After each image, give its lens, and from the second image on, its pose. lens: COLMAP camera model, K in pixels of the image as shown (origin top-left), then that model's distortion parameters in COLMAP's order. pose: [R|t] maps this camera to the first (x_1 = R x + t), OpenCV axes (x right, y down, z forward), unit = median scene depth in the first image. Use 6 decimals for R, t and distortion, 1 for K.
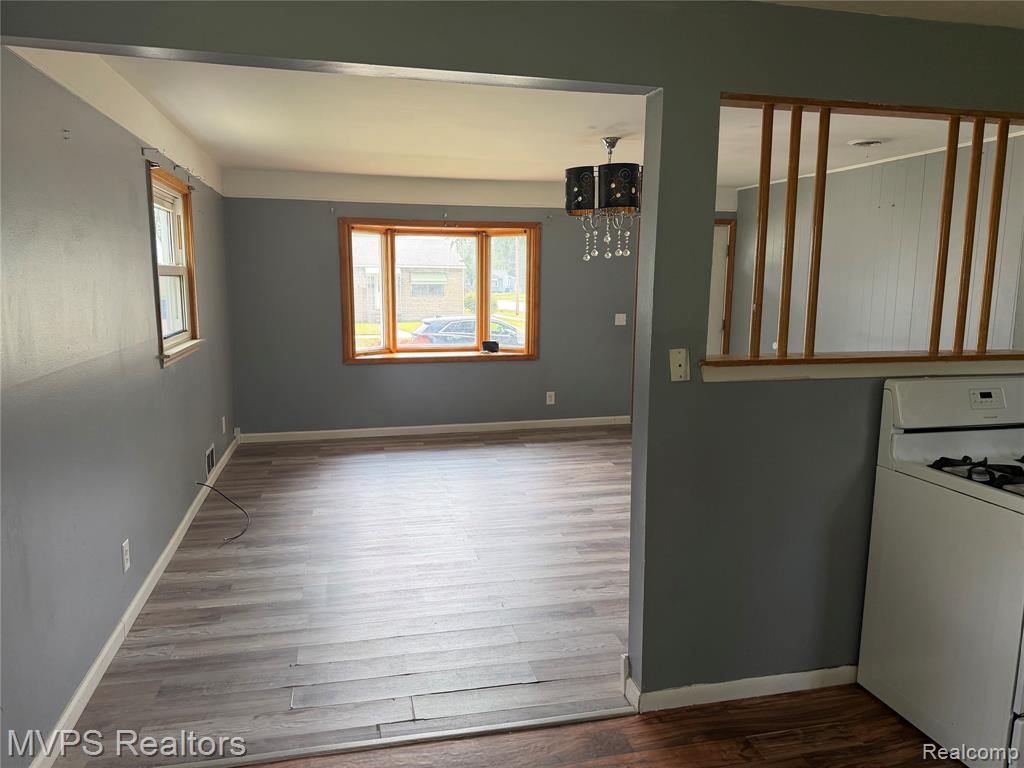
lens RADIAL K [[714.5, 0, 503.4], [0, 714.5, 392.8], [0, 0, 1]] dist [0.073631, -0.100200]
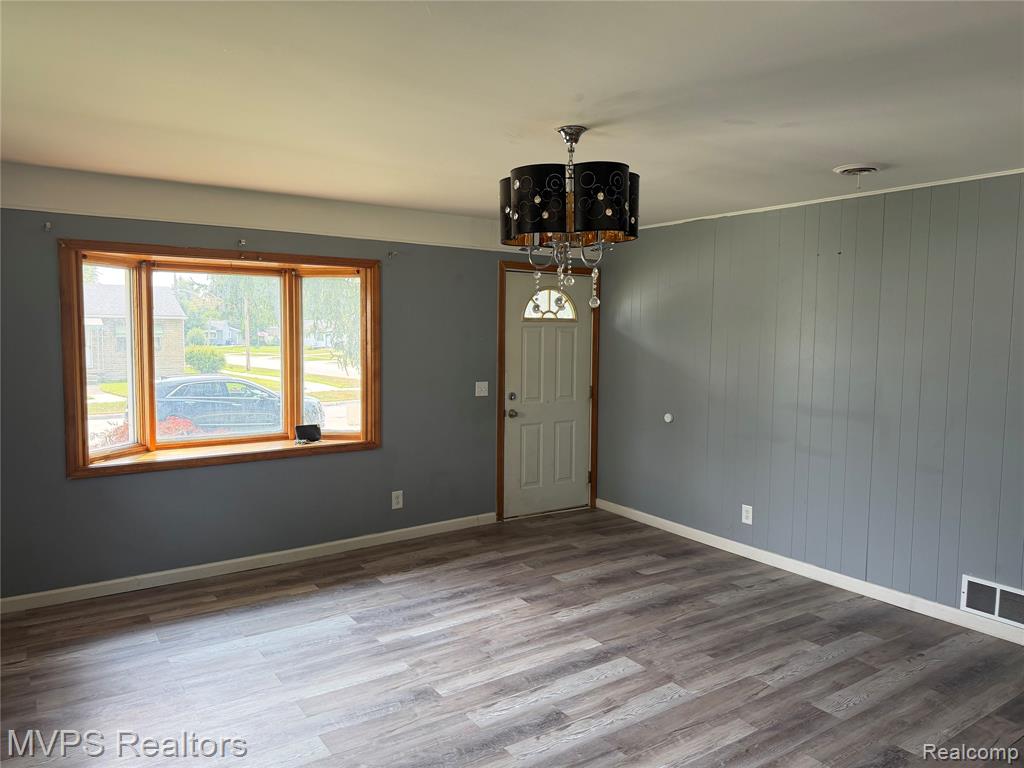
lens RADIAL K [[714.5, 0, 507.0], [0, 714.5, 383.1], [0, 0, 1]] dist [0.073631, -0.100200]
pose [[0.929052, -0.024207, 0.369157, -0.099505], [0.055421, 0.995703, -0.074187, -0.052585], [-0.365775, 0.089383, 0.926401, 0.290773]]
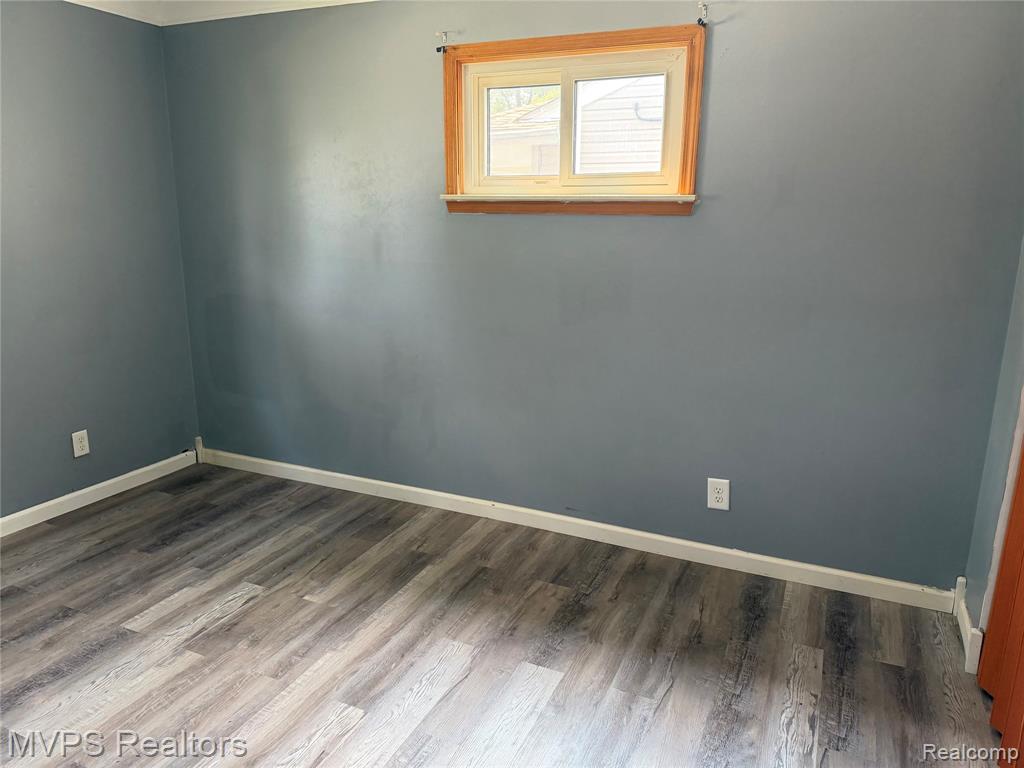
lens RADIAL K [[714.5, 0, 514.6], [0, 714.5, 385.7], [0, 0, 1]] dist [0.073631, -0.100200]
pose [[0.780503, 0.140218, -0.609224, 0.223927], [-0.096572, 0.989867, 0.104103, -0.087554], [0.617648, -0.022419, 0.786135, 0.640648]]
